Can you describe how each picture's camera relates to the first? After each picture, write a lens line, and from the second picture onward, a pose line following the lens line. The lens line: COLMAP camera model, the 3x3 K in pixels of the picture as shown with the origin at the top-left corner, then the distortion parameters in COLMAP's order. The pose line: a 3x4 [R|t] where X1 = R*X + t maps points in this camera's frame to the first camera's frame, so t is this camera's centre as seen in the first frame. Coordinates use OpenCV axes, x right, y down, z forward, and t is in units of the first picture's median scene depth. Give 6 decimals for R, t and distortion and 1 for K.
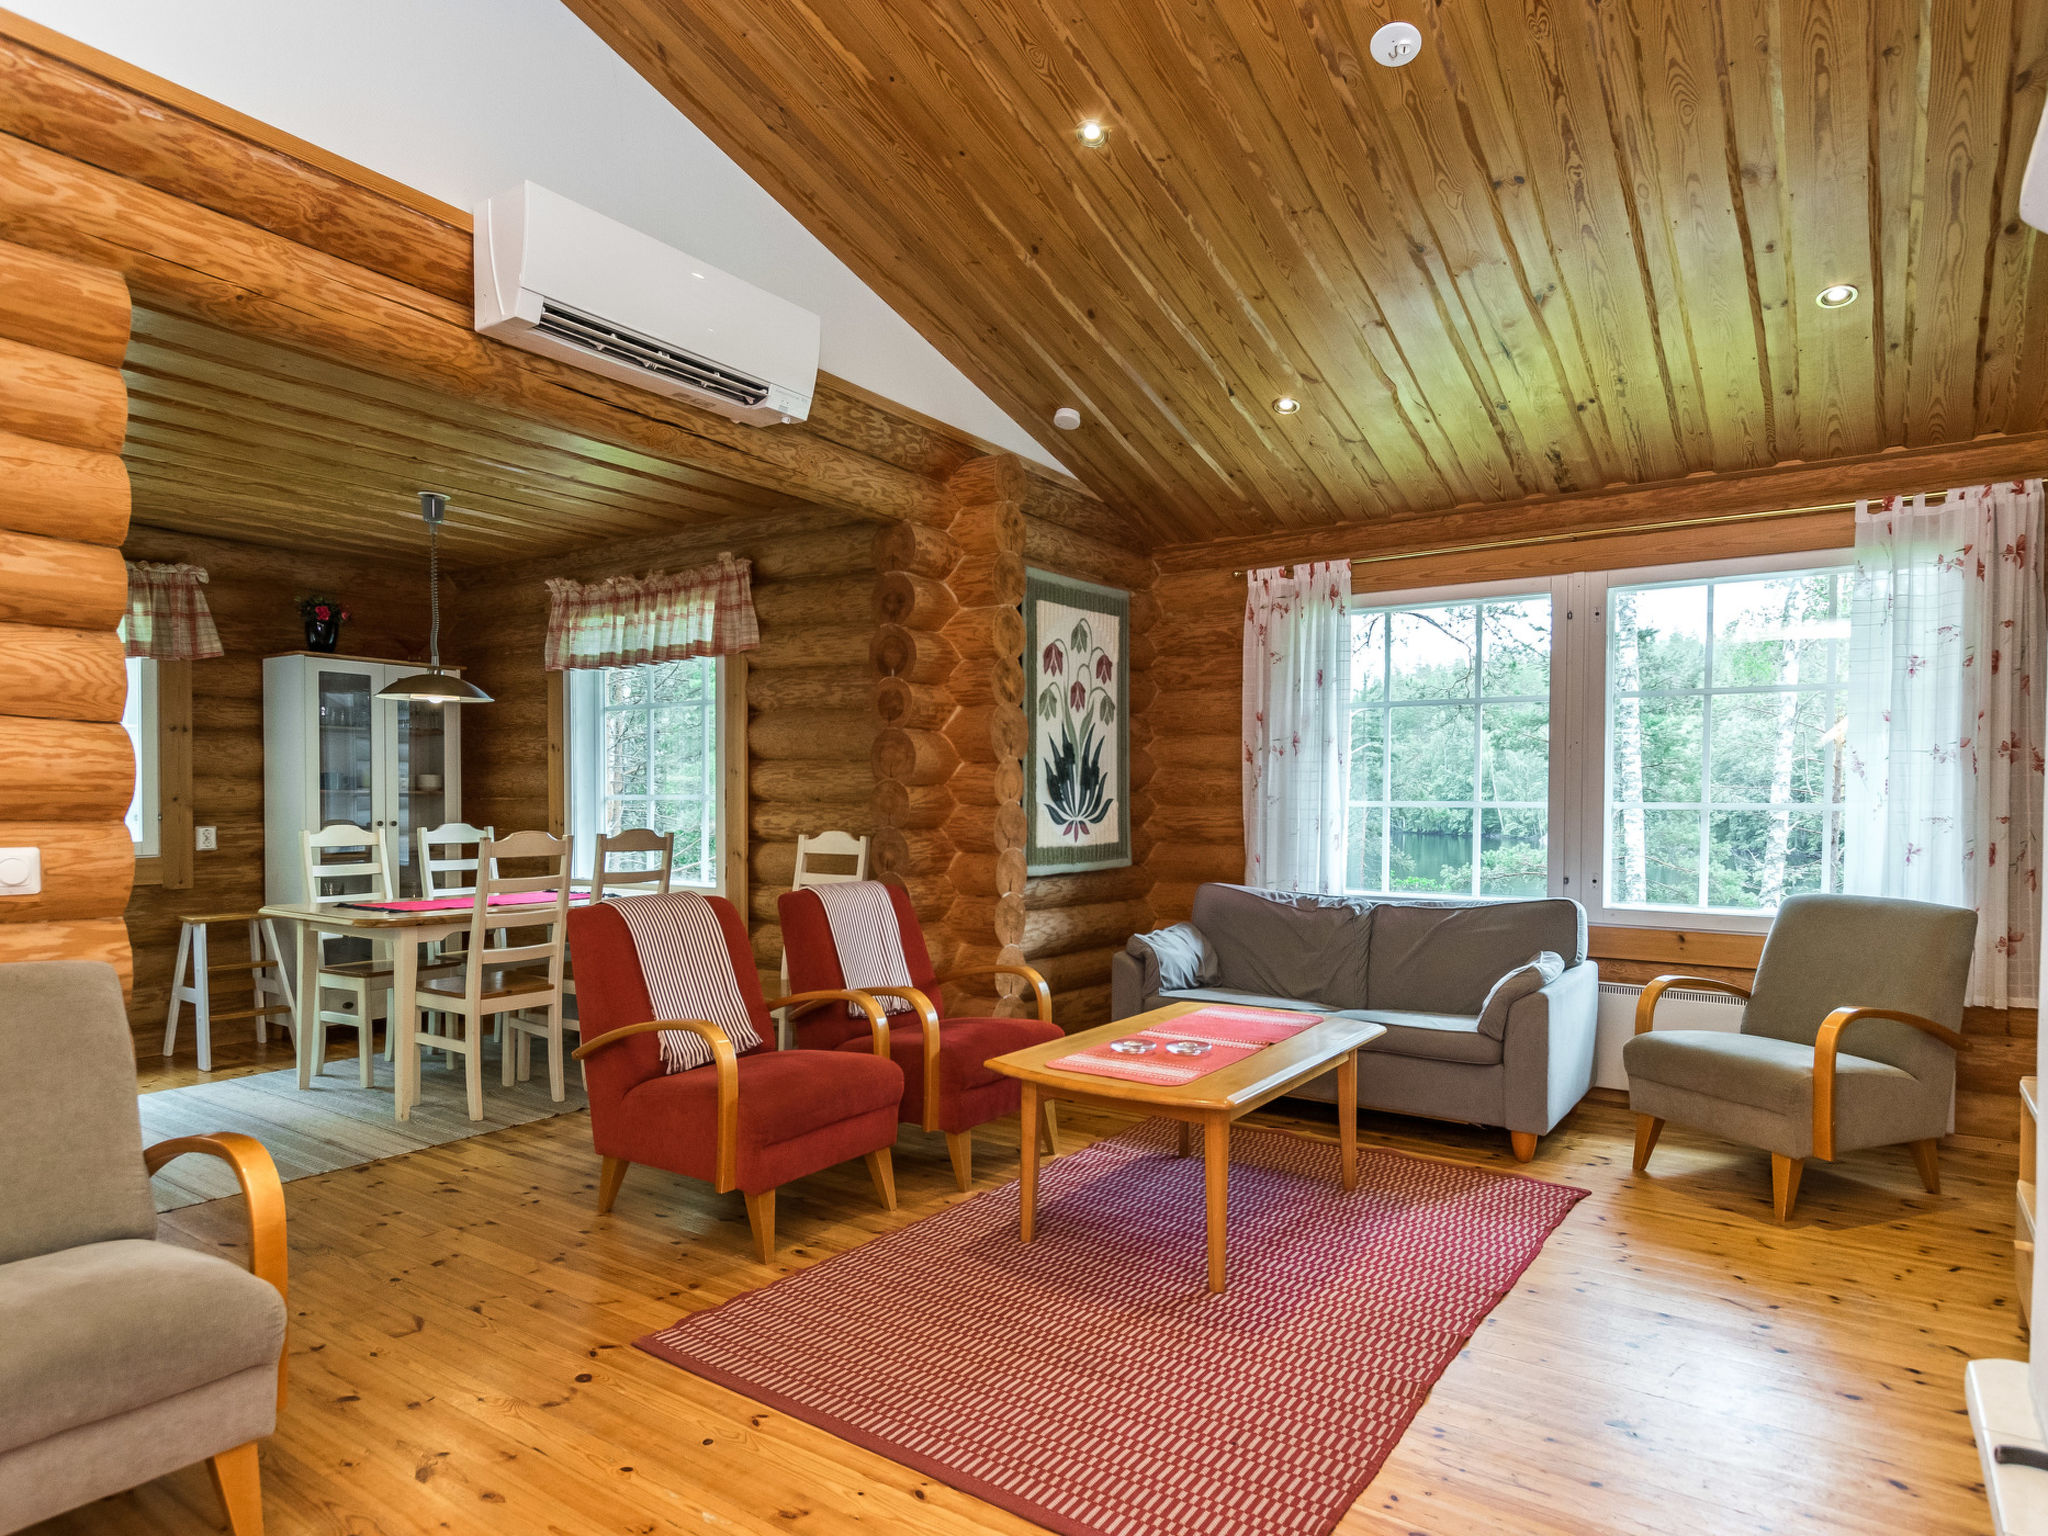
lens RADIAL K [[1203.1, 0, 1023.2], [0, 1203.1, 825.0], [0, 0, 1]] dist [-0.001496, -0.000181]
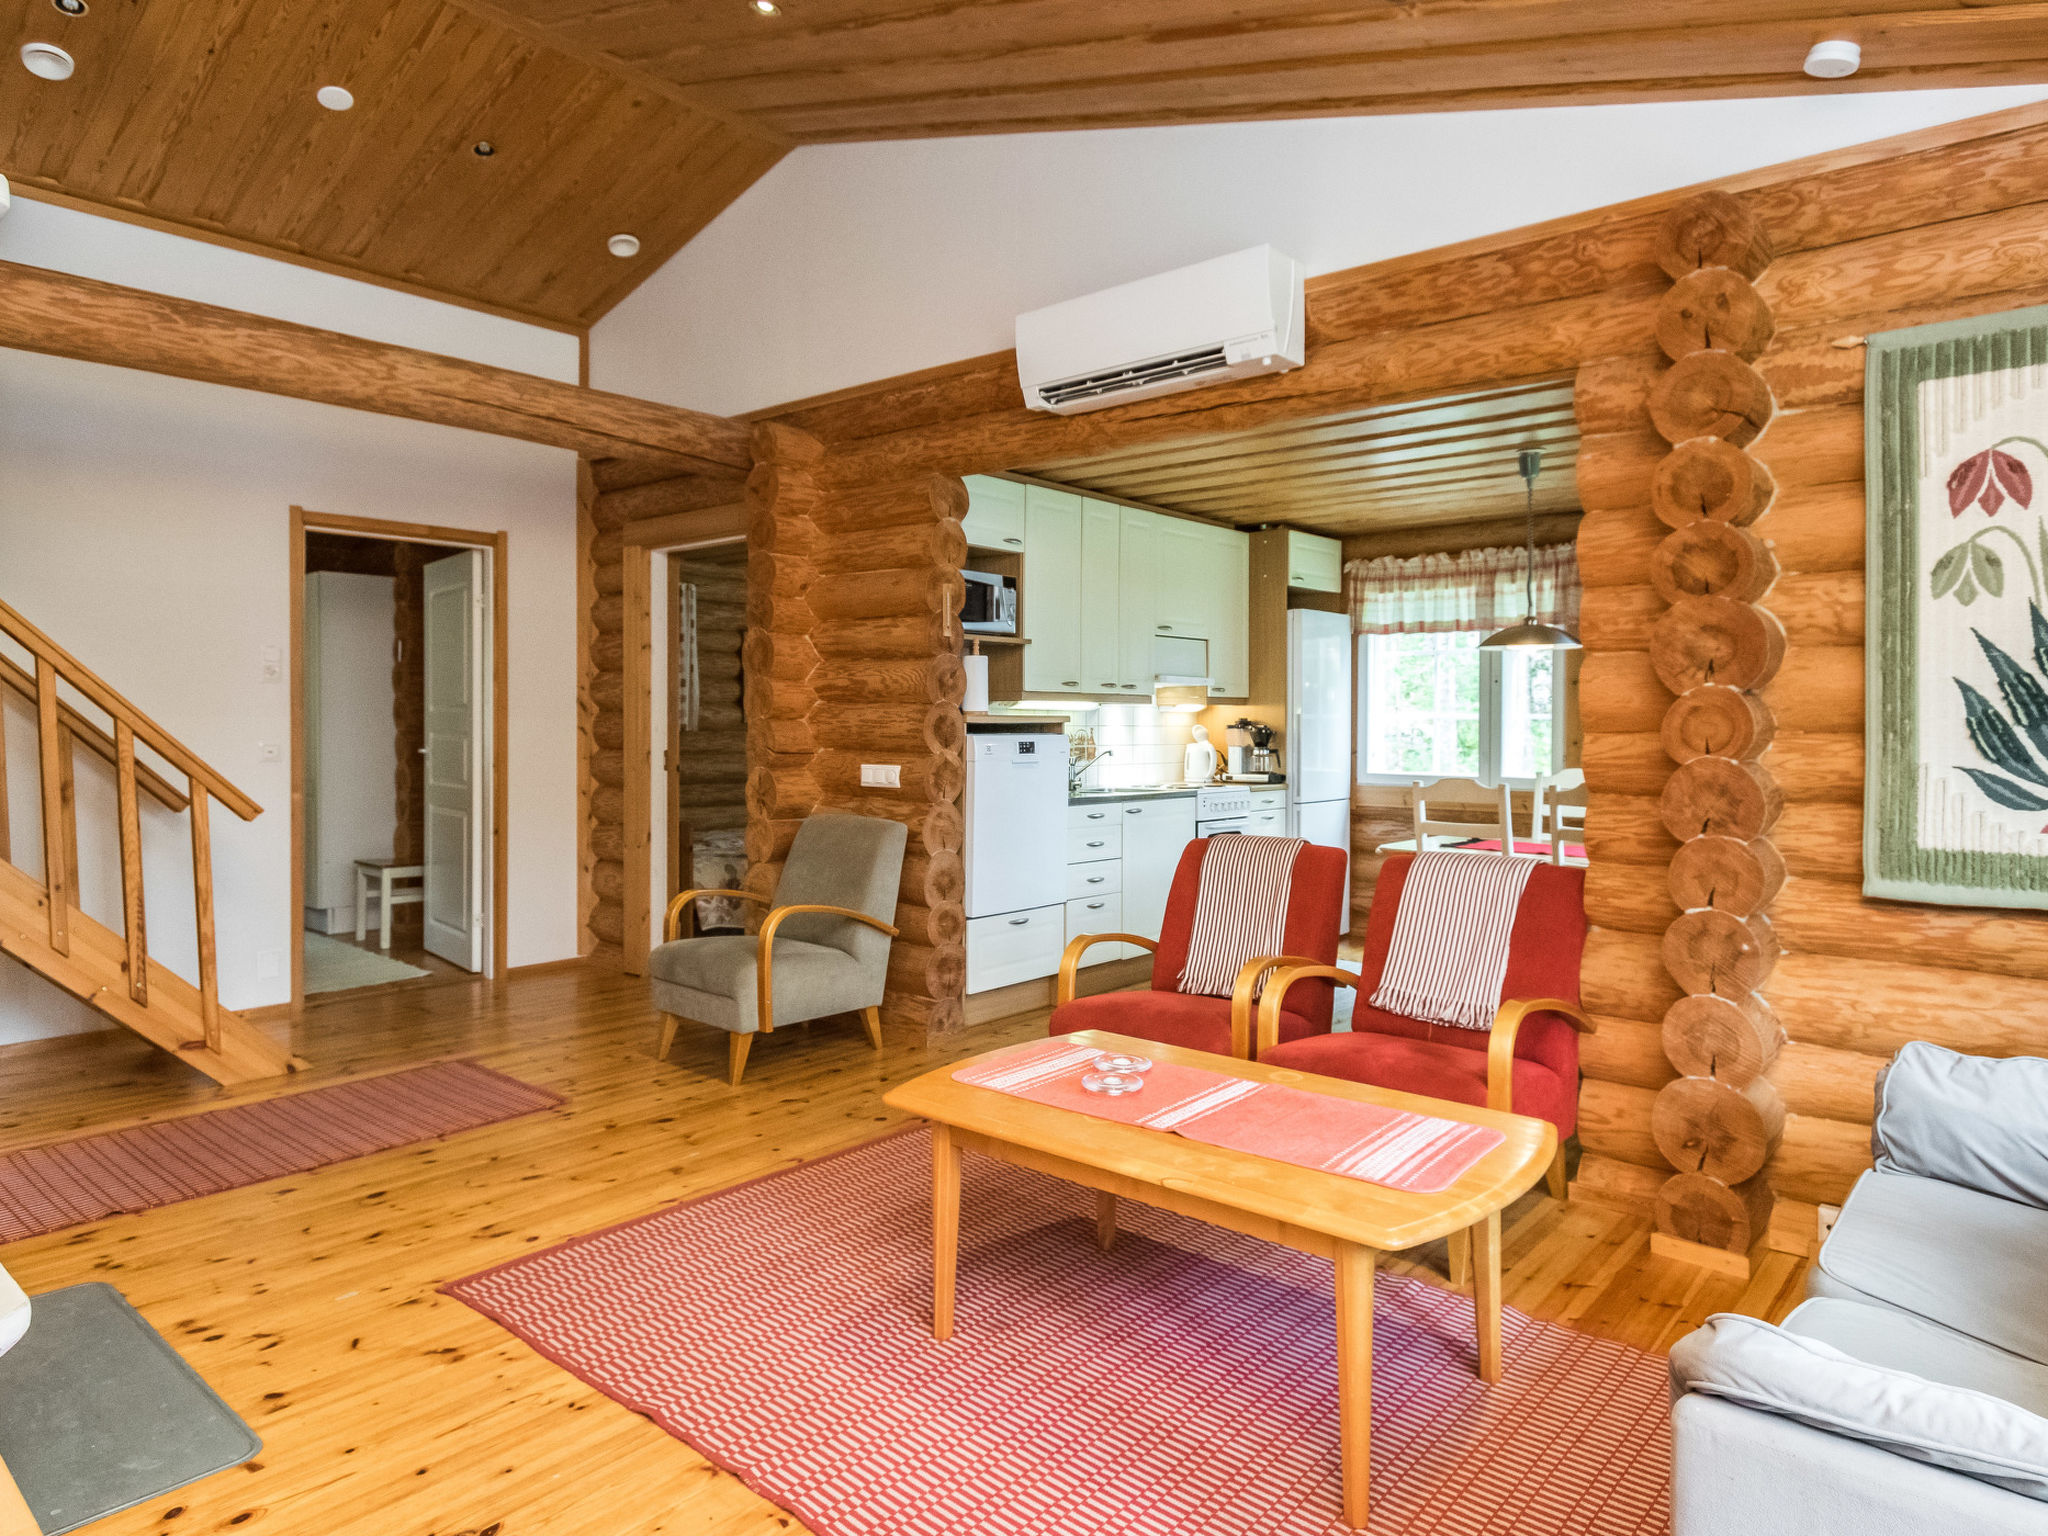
lens RADIAL K [[1241.1, 0, 1031.5], [0, 1241.1, 732.6], [0, 0, 1]] dist [-0.005273, -0.000611]
pose [[-0.105256, 0.000298, -0.994445, 0.568785], [-0.025951, 0.999659, 0.003047, -0.022681], [0.994106, 0.026127, -0.105212, 0.636407]]
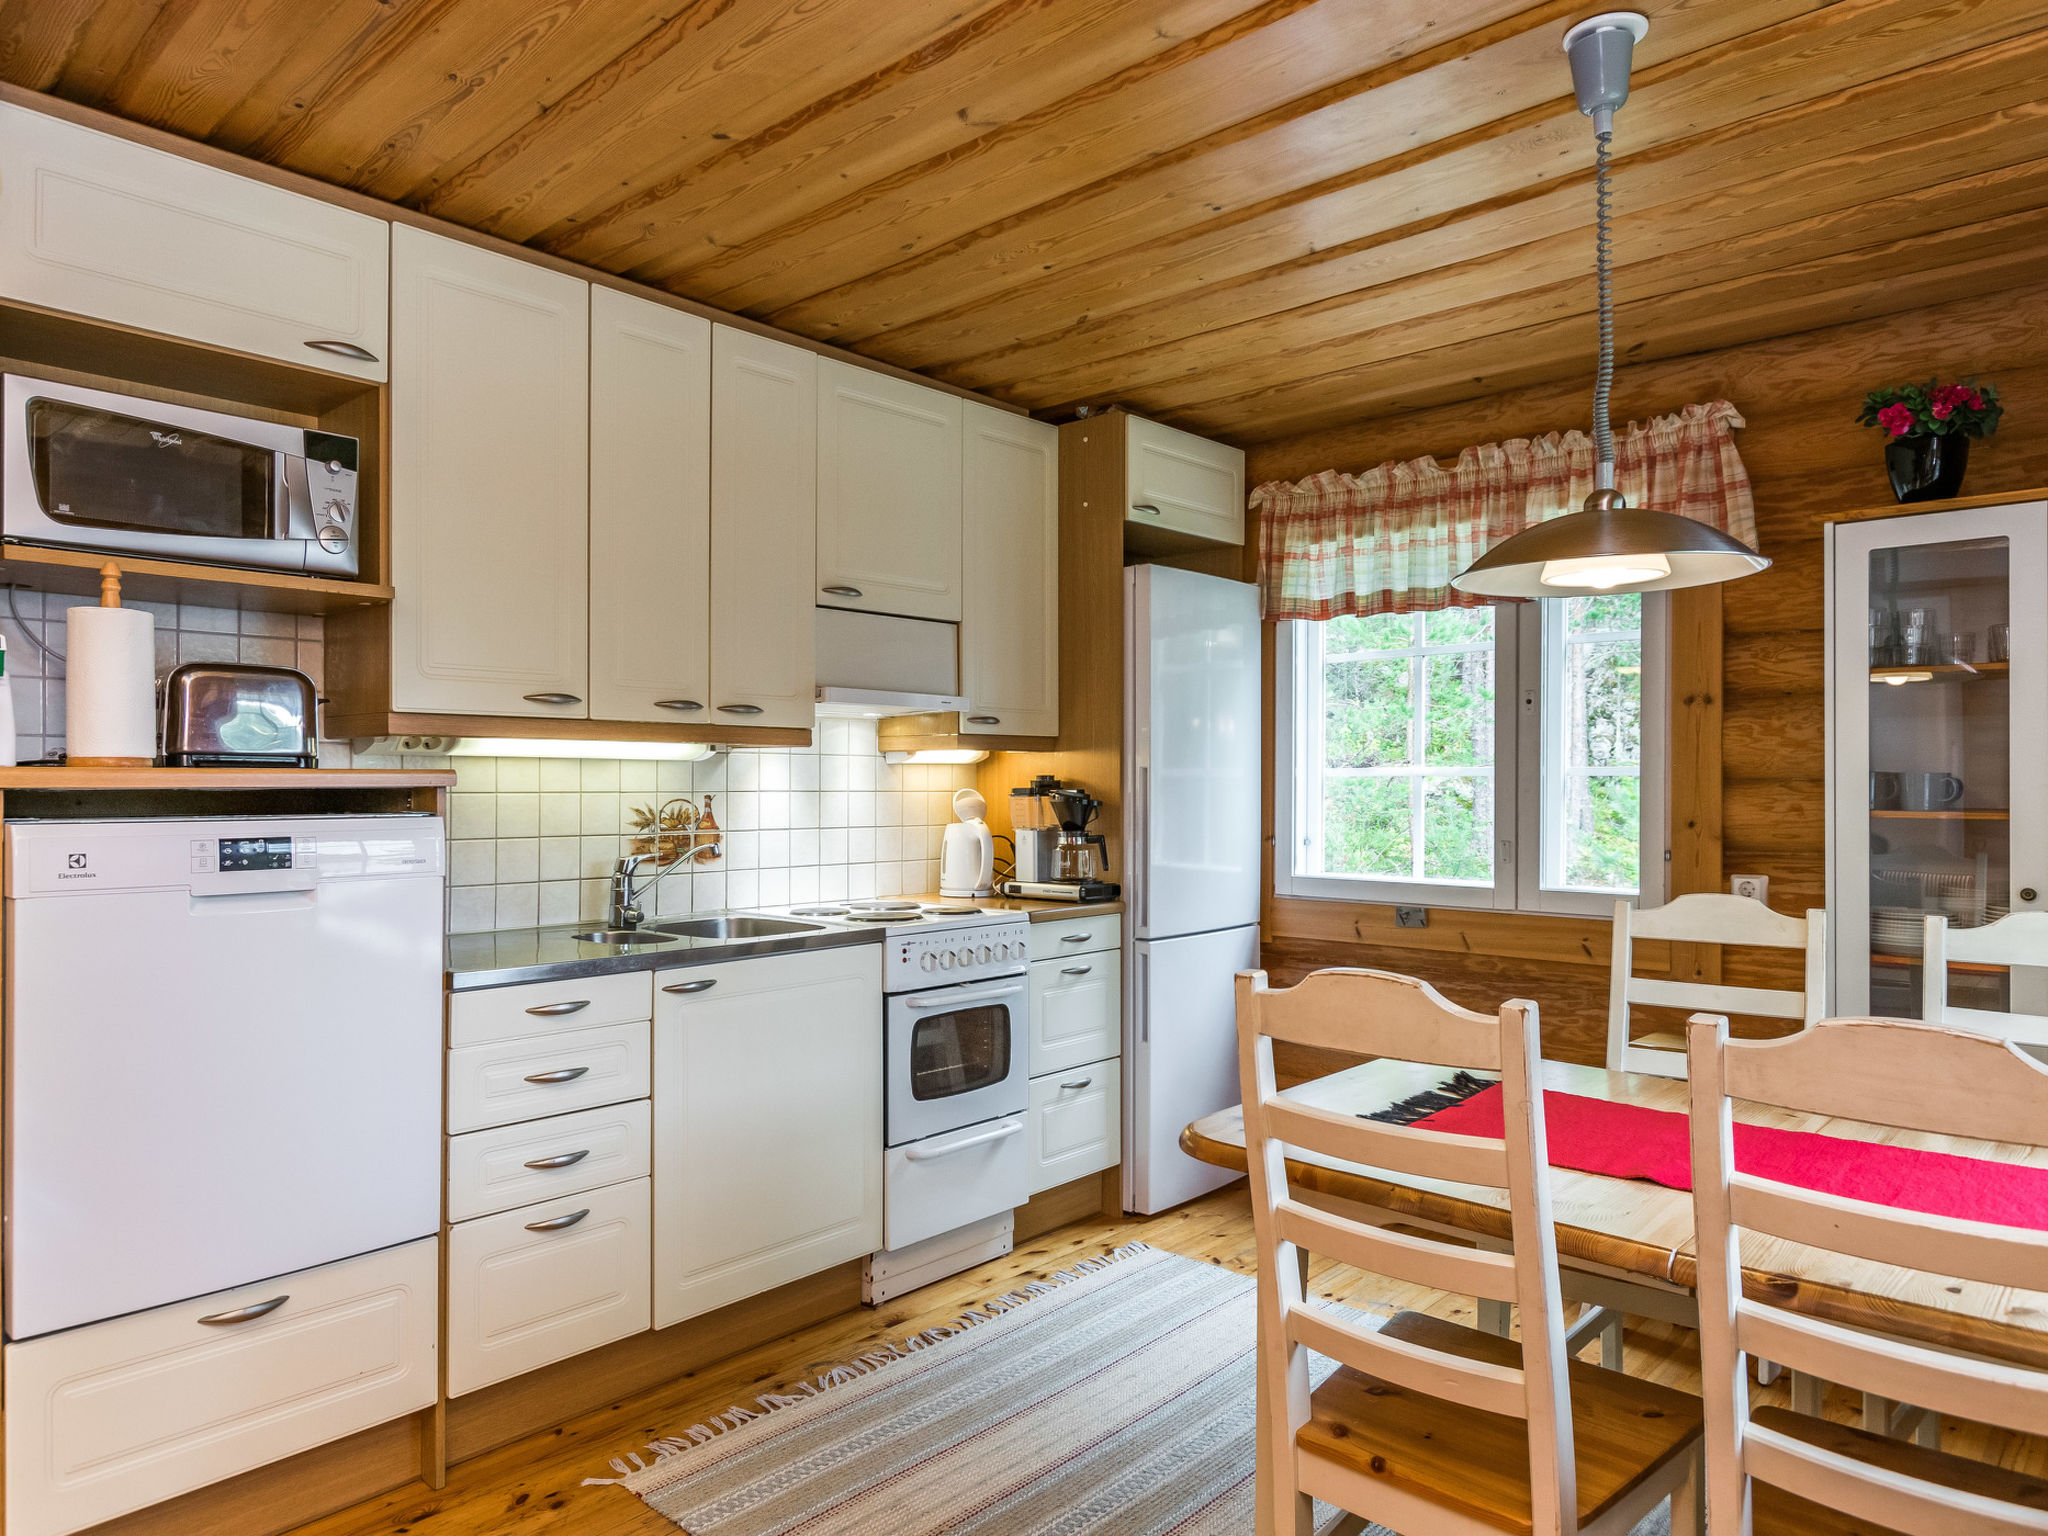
lens RADIAL K [[1299.0, 0, 1026.3], [0, 1299.0, 780.6], [0, 0, 1]] dist [0.002420, 0.001815]
pose [[-0.130074, -0.008627, -0.991467, -0.060453], [-0.023719, 0.999703, -0.005587, -0.032903], [0.991221, 0.022790, -0.130240, 0.809516]]
